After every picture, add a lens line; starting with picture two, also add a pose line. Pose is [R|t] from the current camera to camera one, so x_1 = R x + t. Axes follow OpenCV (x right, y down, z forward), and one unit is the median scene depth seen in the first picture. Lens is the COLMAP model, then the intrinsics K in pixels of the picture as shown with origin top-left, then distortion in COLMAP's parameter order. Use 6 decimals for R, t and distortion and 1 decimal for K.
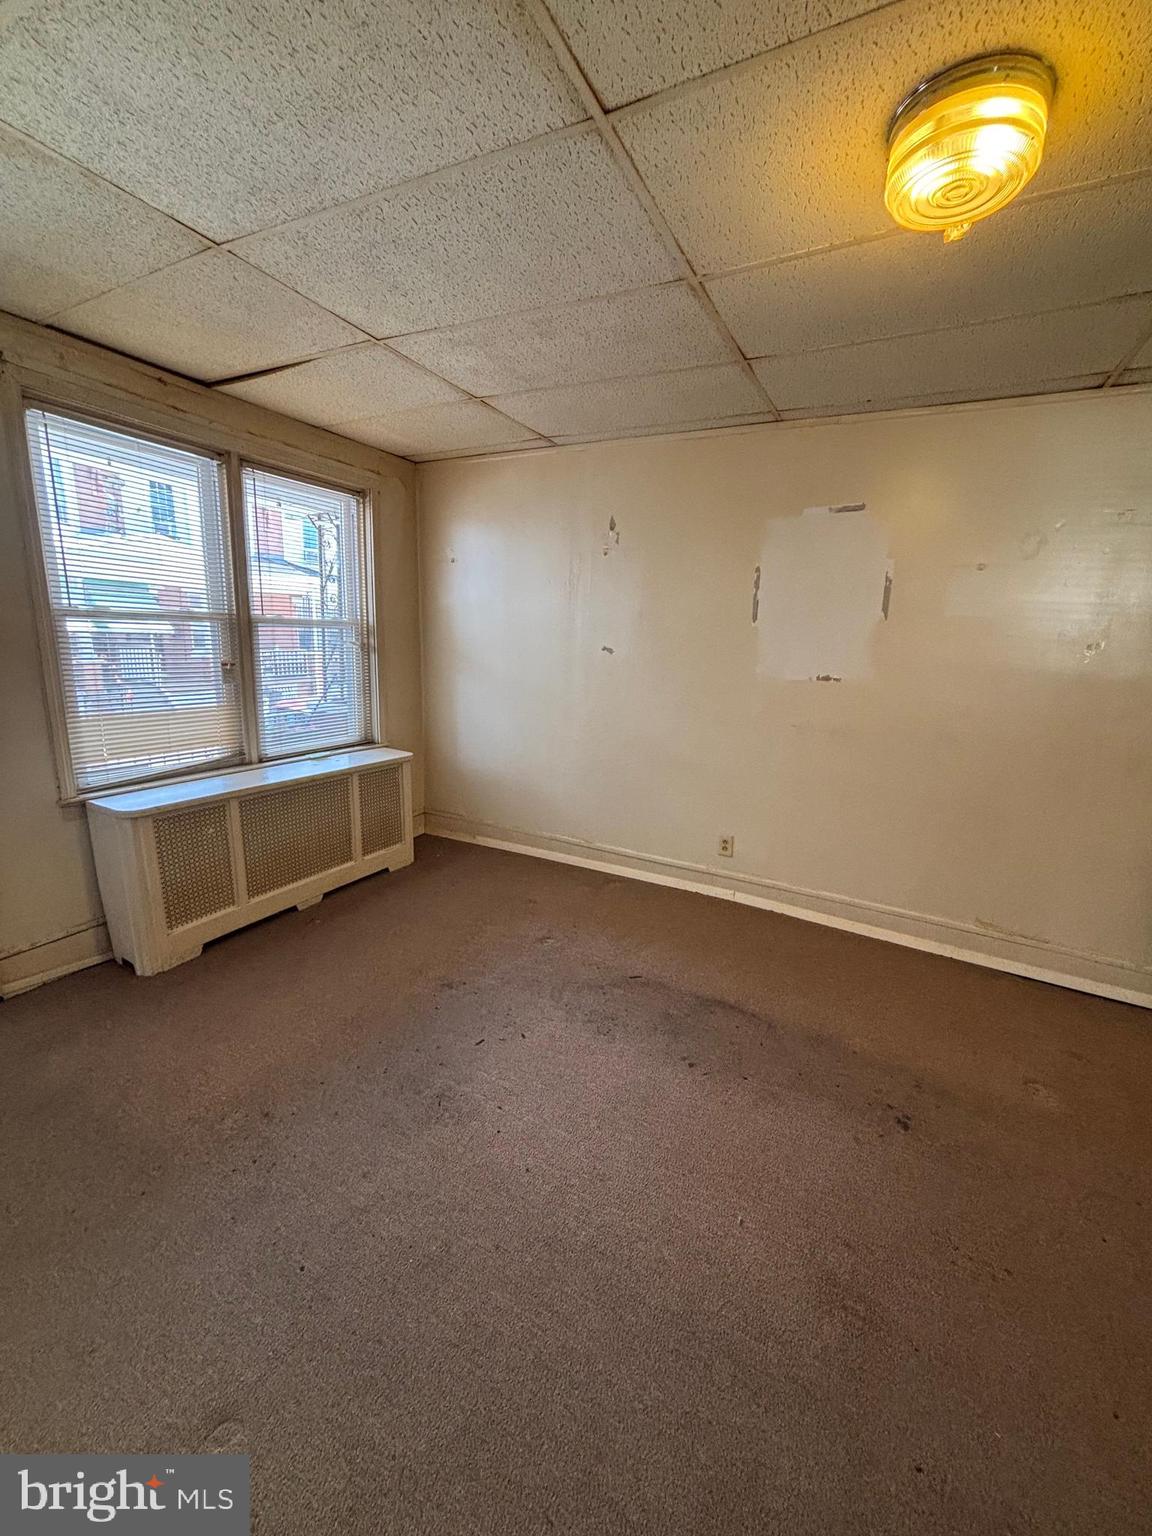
lens RADIAL K [[618.1, 0, 576.0], [0, 618.1, 768.0], [0, 0, 1]] dist [0.000790, 0.000021]
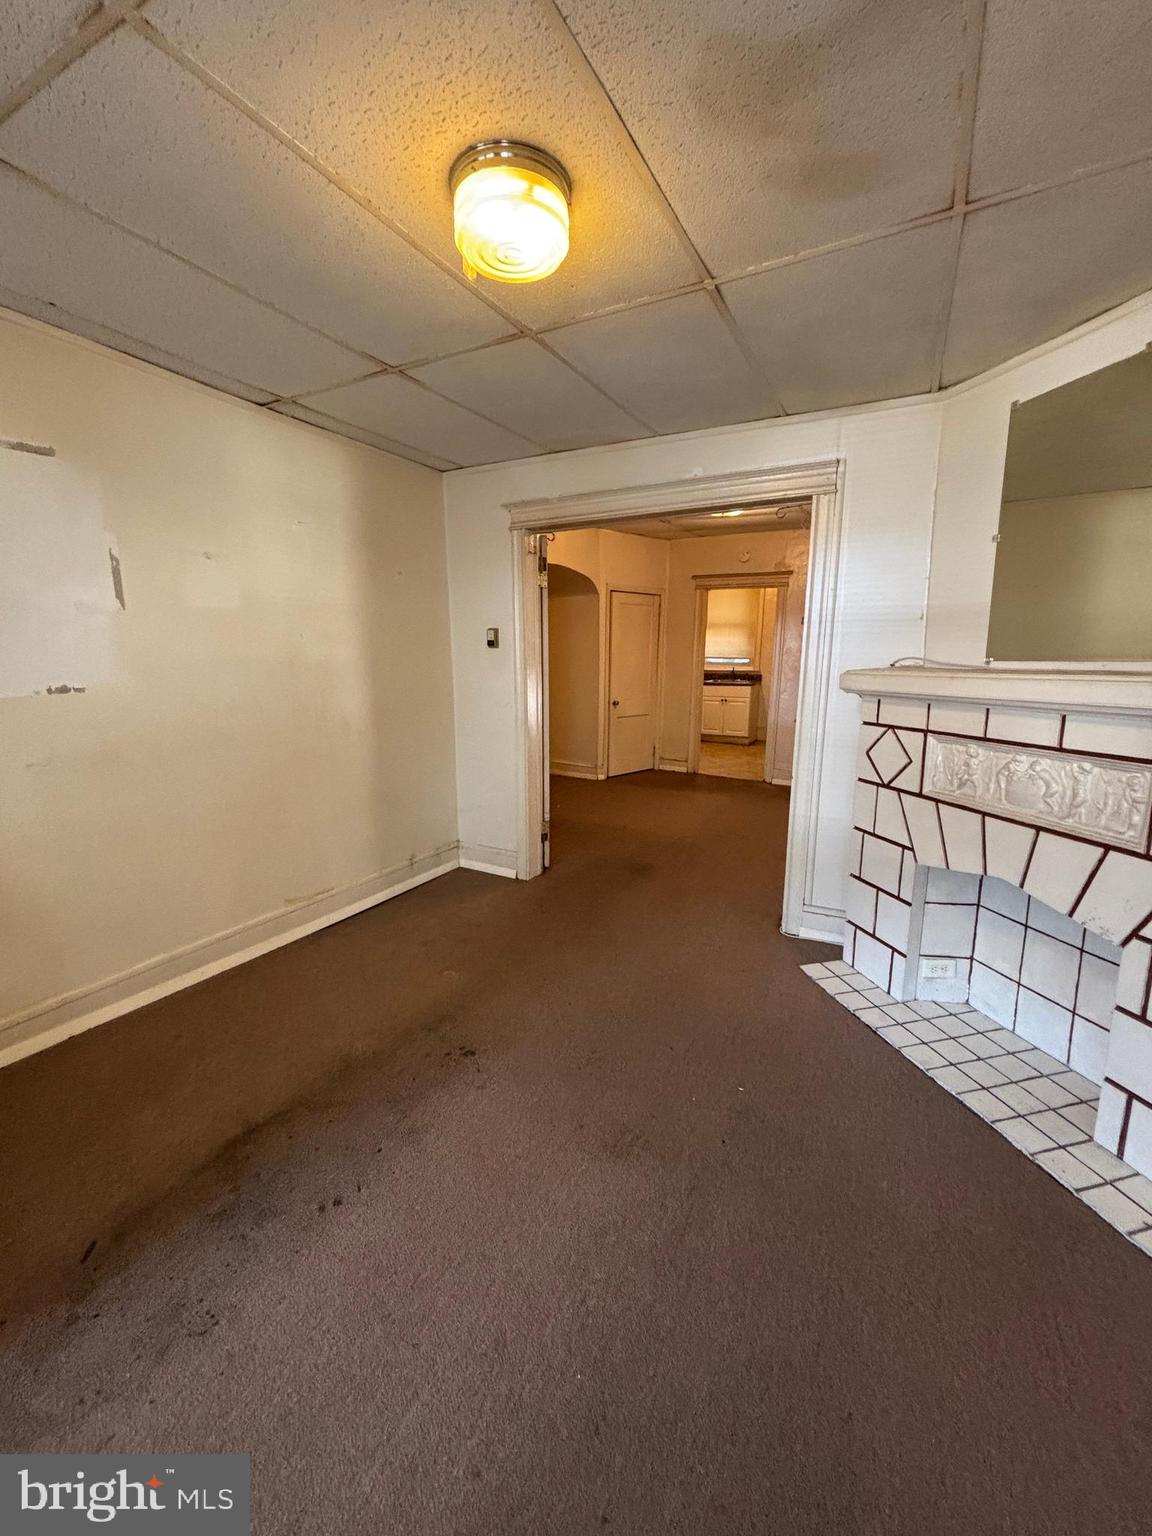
lens RADIAL K [[618.1, 0, 576.0], [0, 618.1, 768.0], [0, 0, 1]] dist [0.000790, 0.000021]
pose [[0.011573, -0.227763, 0.973648, -0.301764], [0.214325, 0.951648, 0.220069, -0.089491], [-0.976694, 0.206130, 0.059829, 0.400398]]
